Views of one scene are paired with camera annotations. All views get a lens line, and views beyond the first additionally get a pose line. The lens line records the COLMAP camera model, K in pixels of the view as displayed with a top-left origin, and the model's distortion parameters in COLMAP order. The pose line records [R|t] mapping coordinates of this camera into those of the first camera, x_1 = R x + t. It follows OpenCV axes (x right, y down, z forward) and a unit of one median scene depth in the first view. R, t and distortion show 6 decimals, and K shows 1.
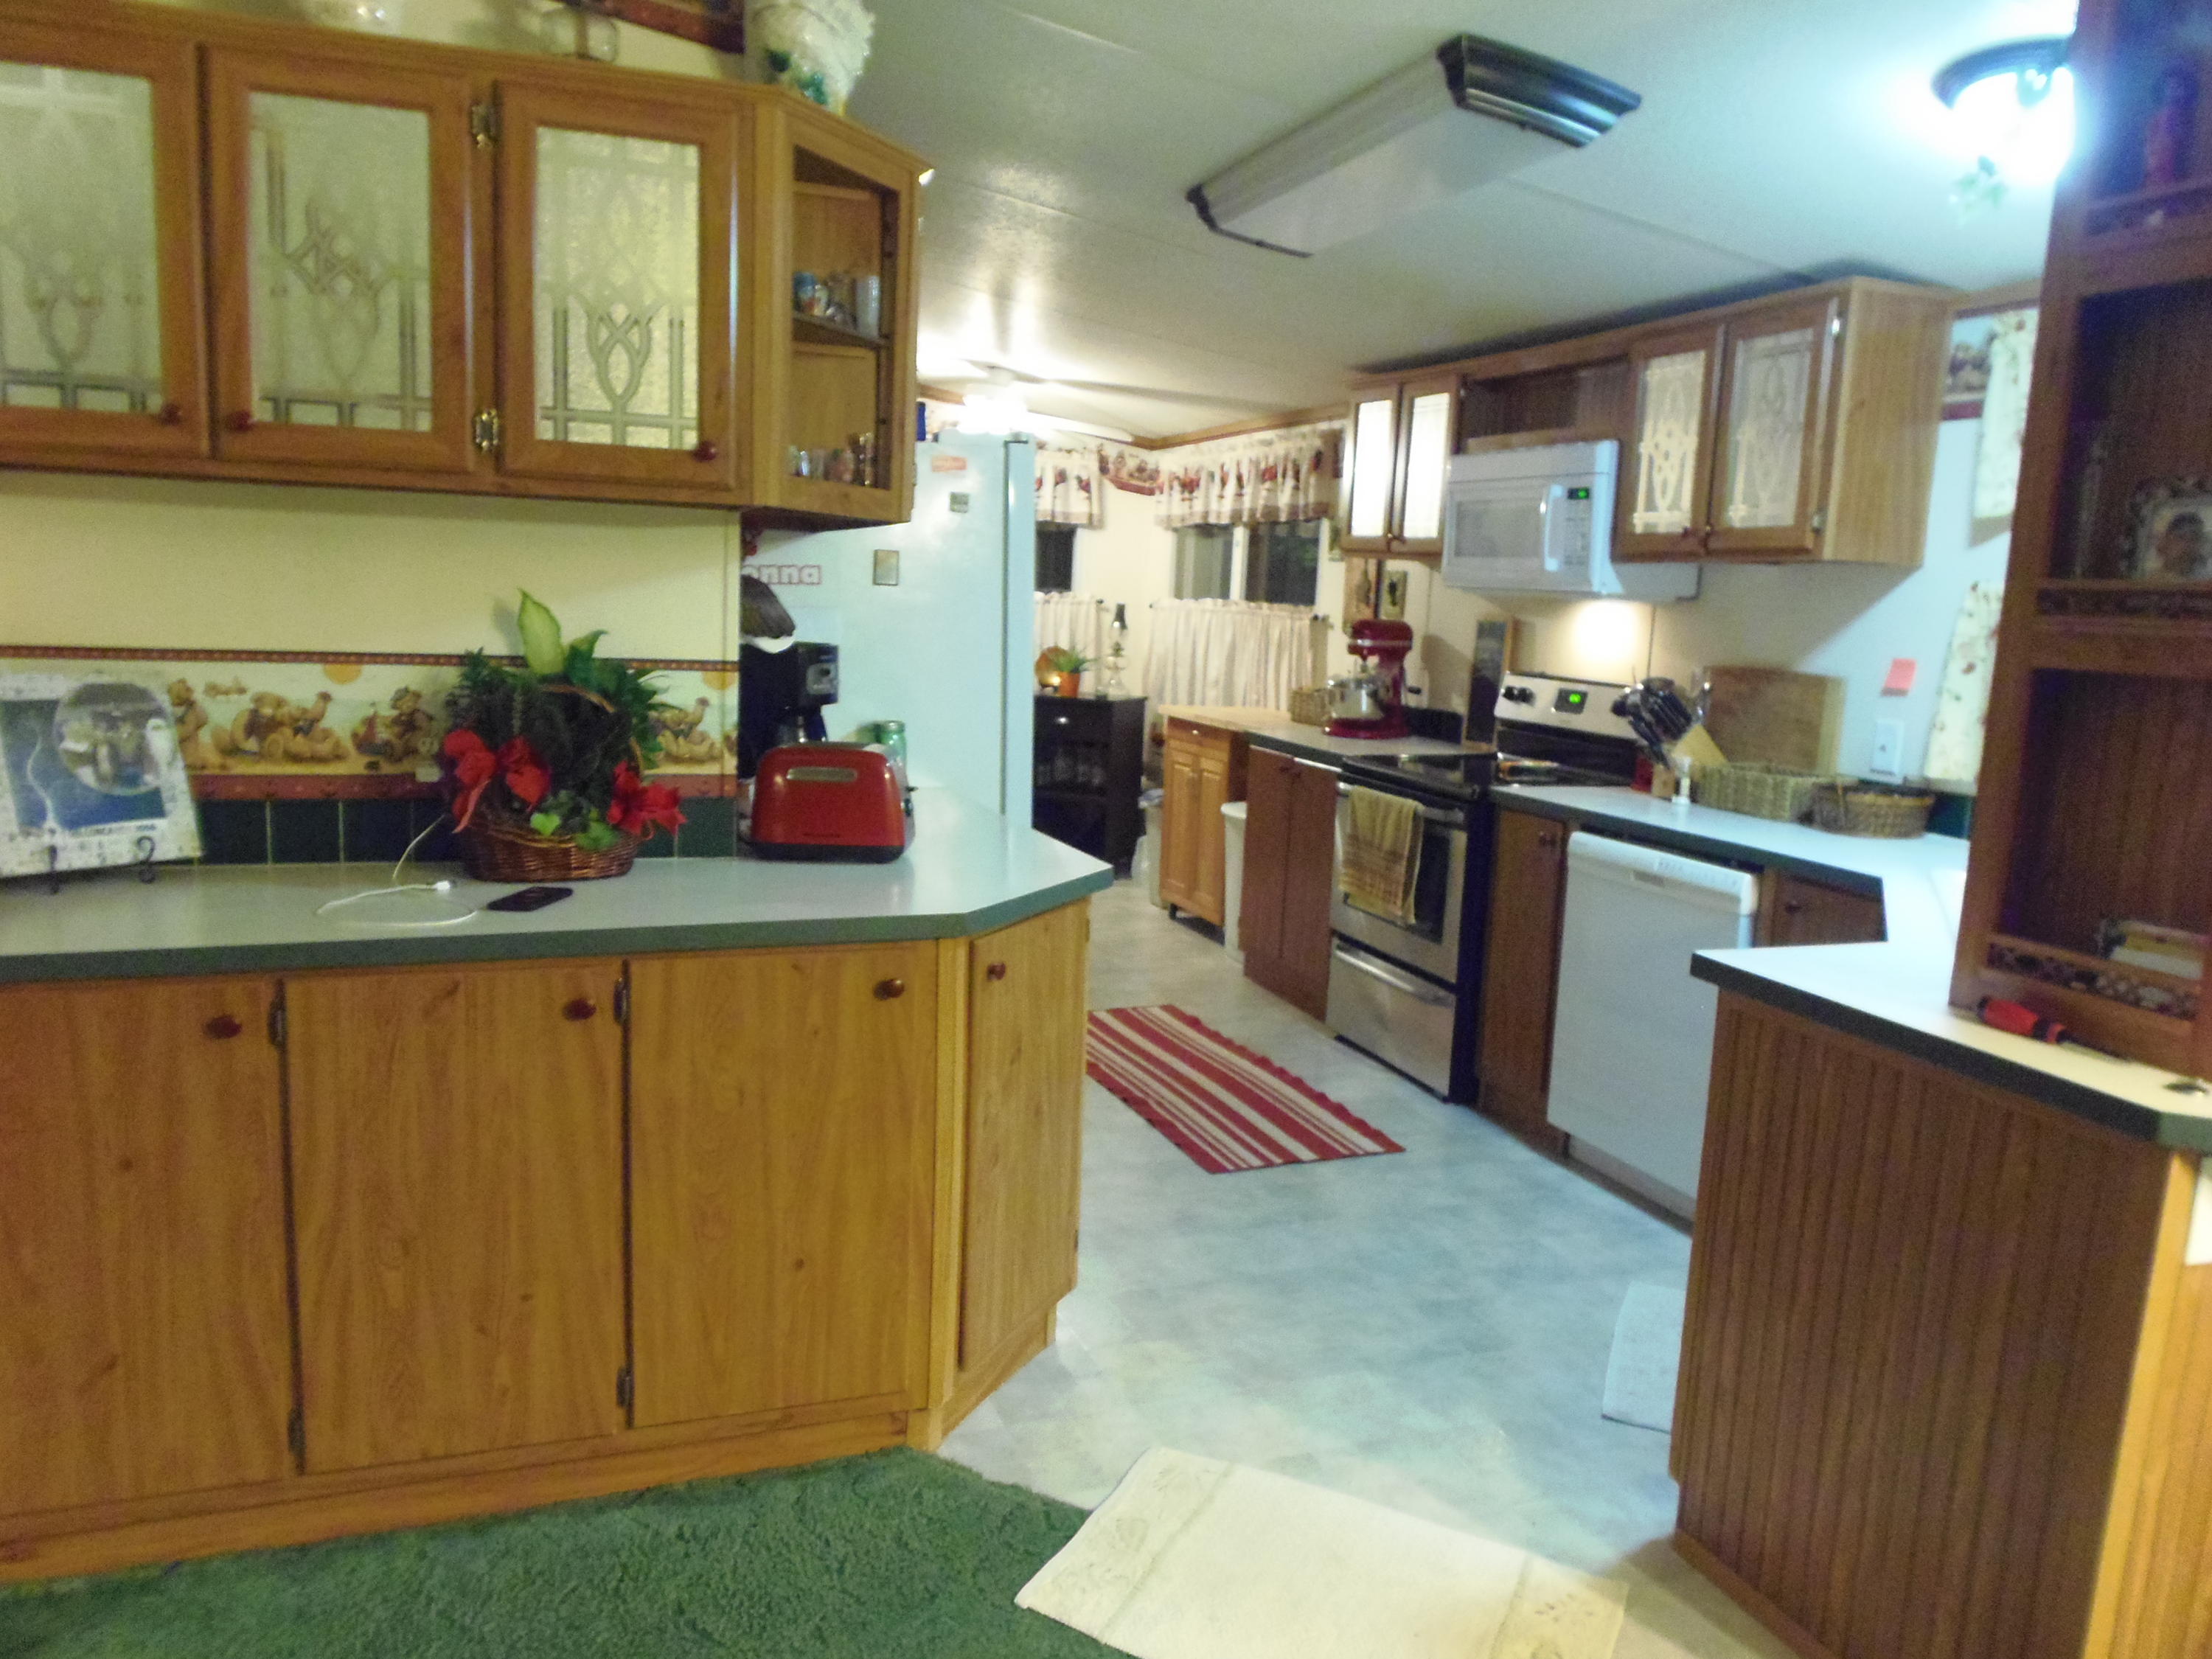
lens RADIAL K [[1615.2, 0, 1110.8], [0, 1615.2, 835.1], [0, 0, 1]] dist [-0.014523, -0.002094]
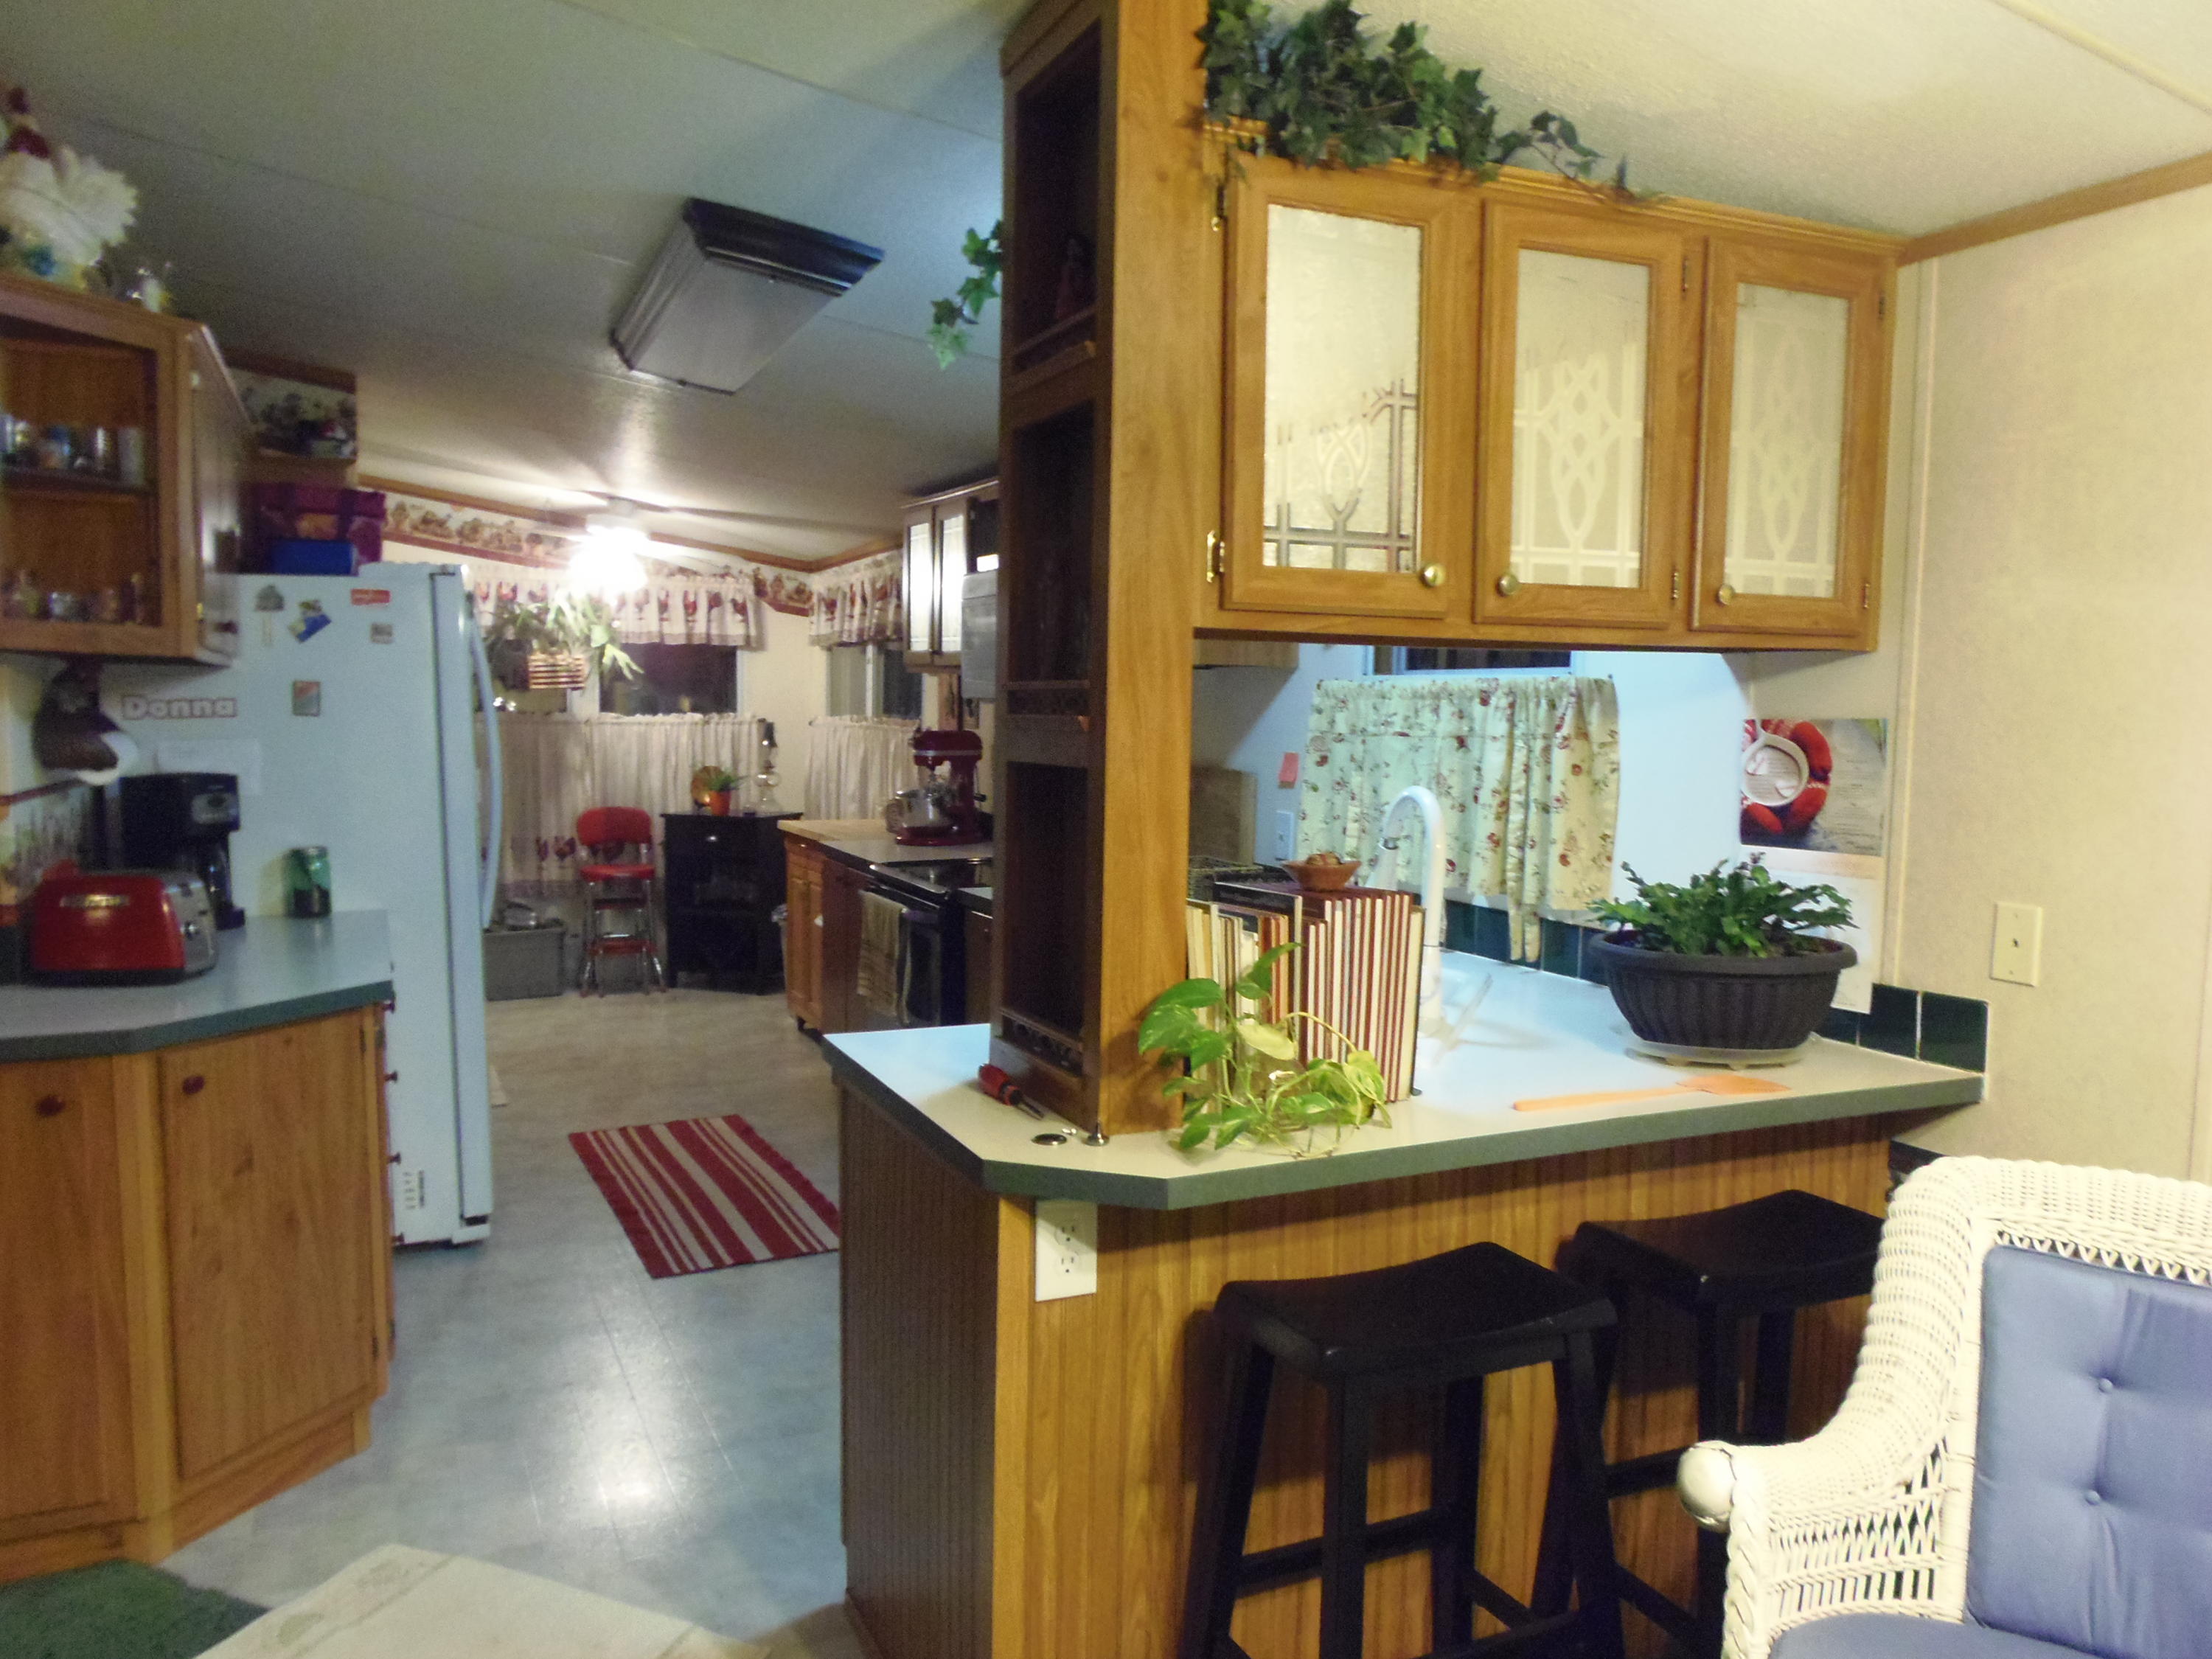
lens RADIAL K [[1614.7, 0, 1118.8], [0, 1614.7, 838.9], [0, 0, 1]] dist [-0.025588, -0.000731]
pose [[0.995825, -0.036277, 0.083764, 0.223005], [0.041801, 0.996998, -0.065171, 0.009444], [-0.081148, 0.068400, 0.994352, -0.041330]]
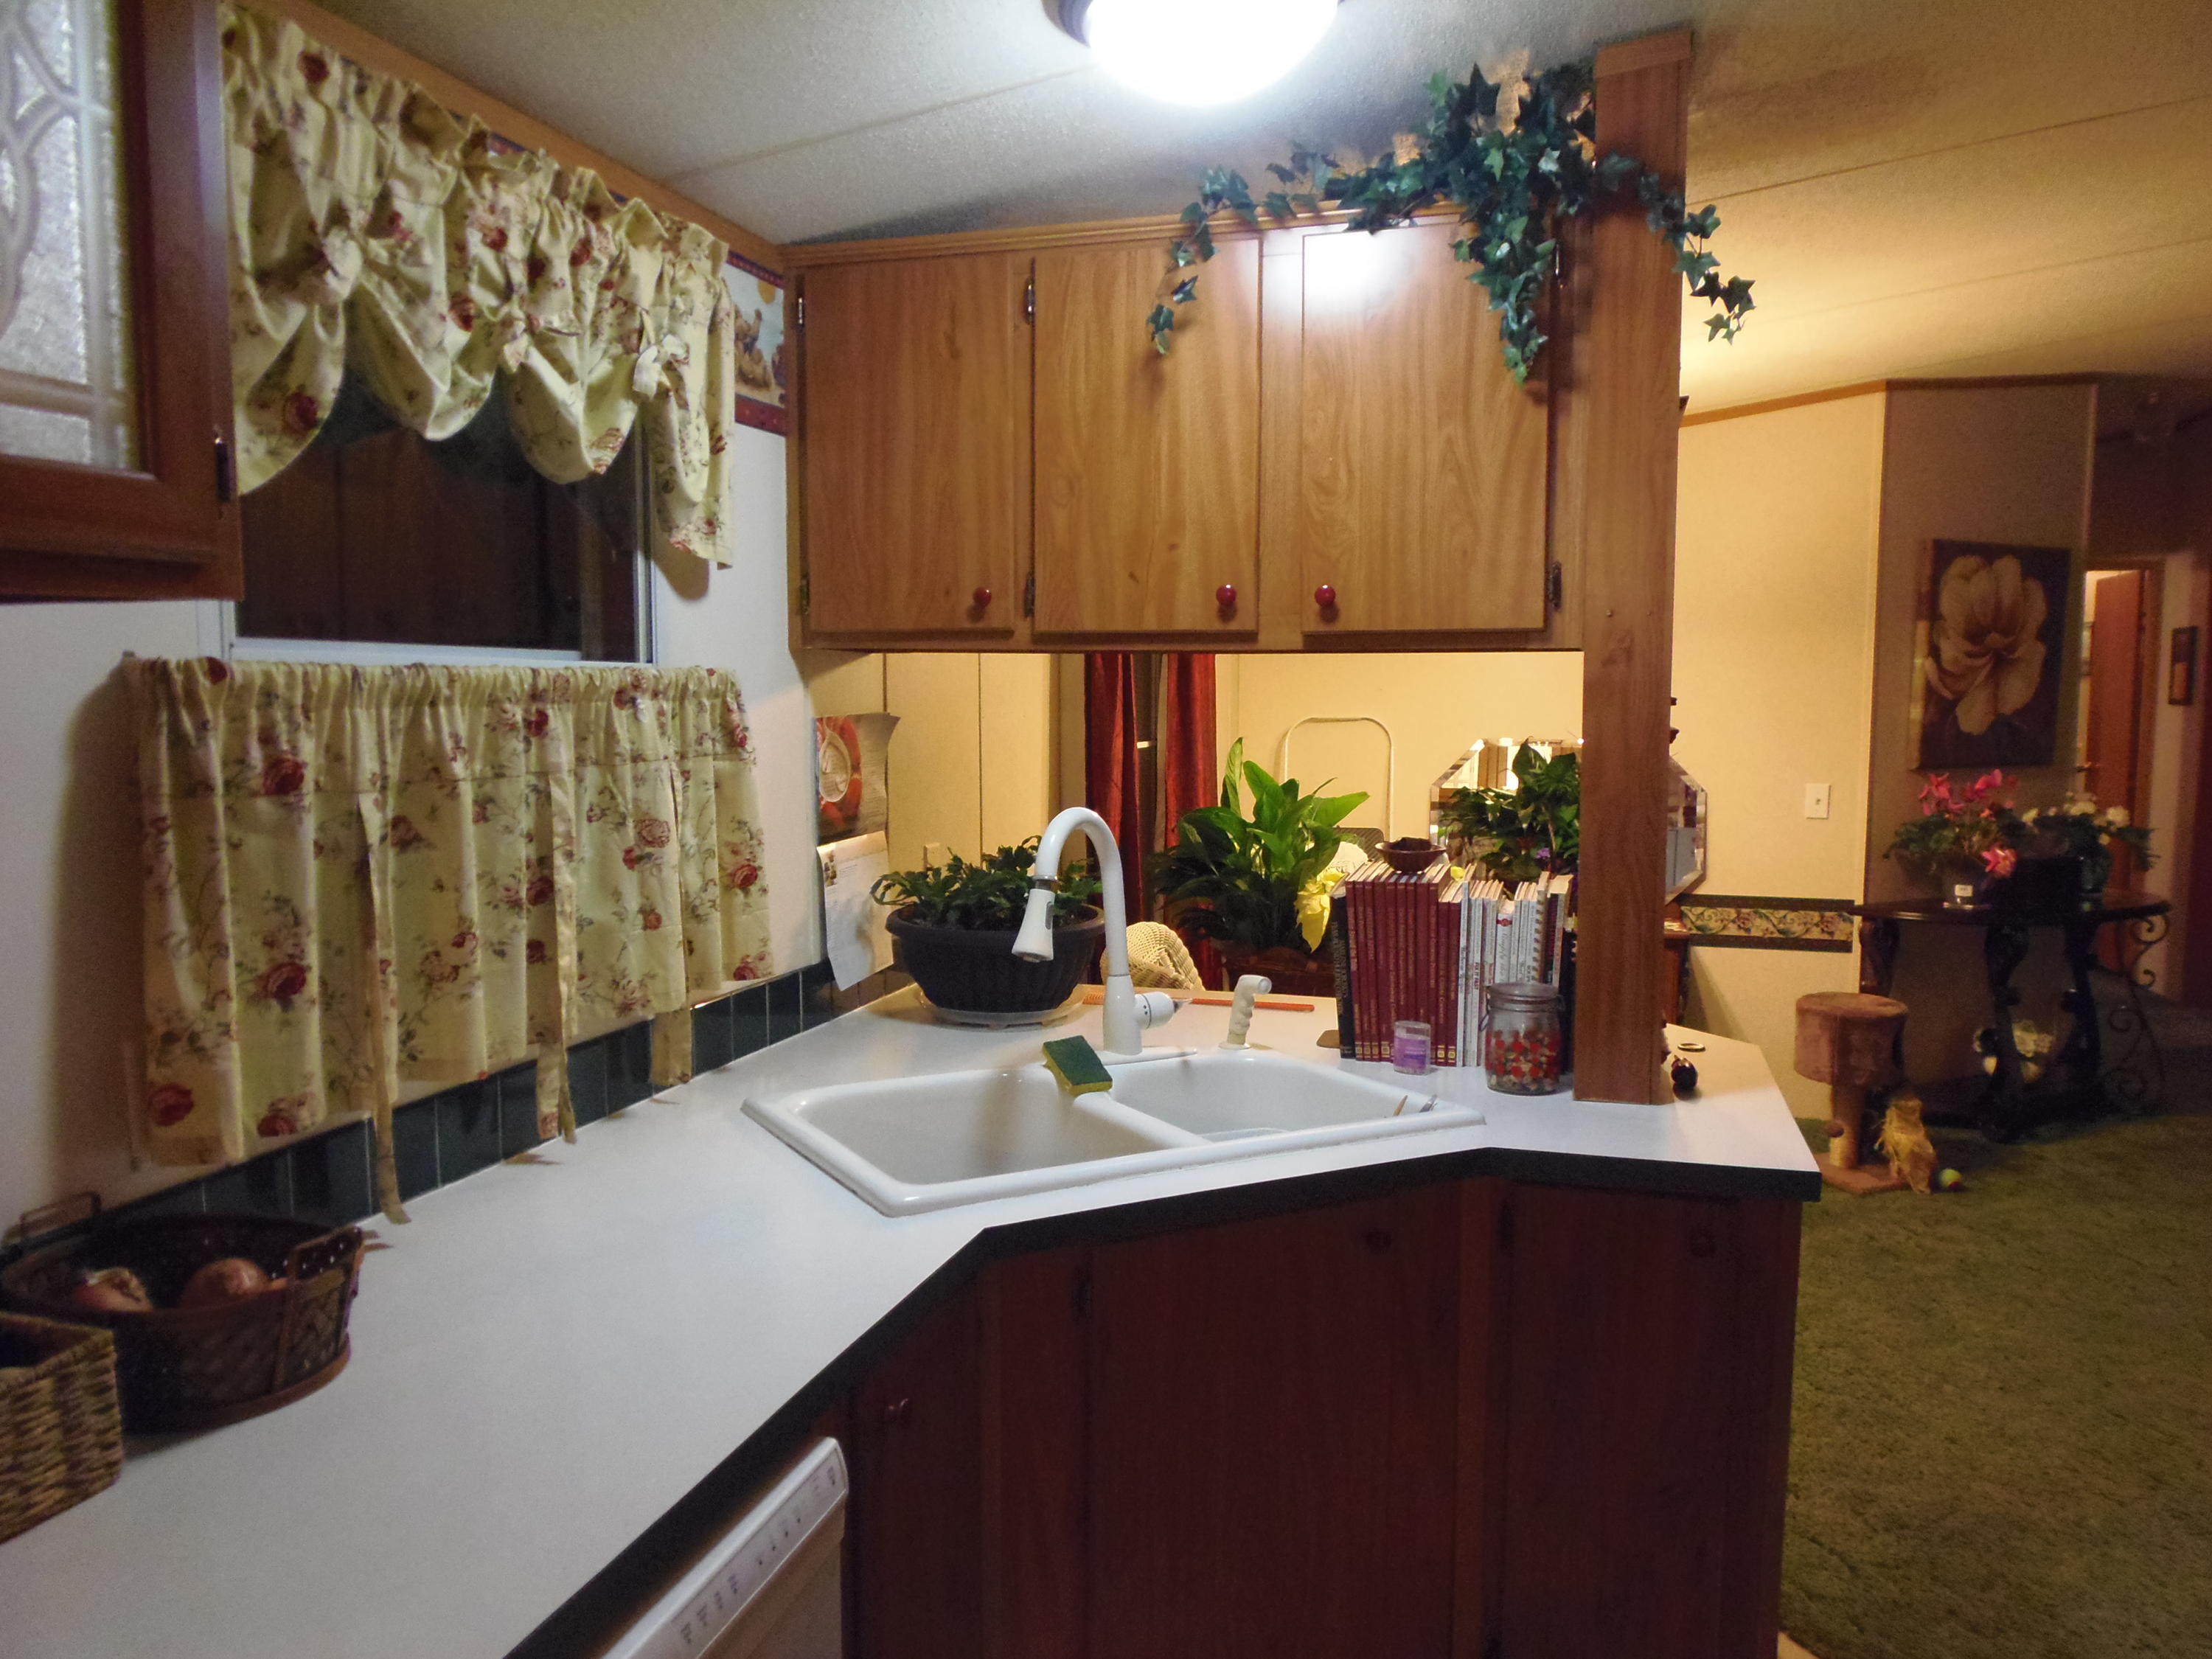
lens RADIAL K [[1615.2, 0, 1110.8], [0, 1615.2, 835.1], [0, 0, 1]] dist [-0.014523, -0.002094]
pose [[-0.798189, -0.100584, 0.593950, 0.089402], [0.053722, 0.970148, 0.236488, -0.142355], [-0.600006, 0.220670, -0.768958, 0.853787]]
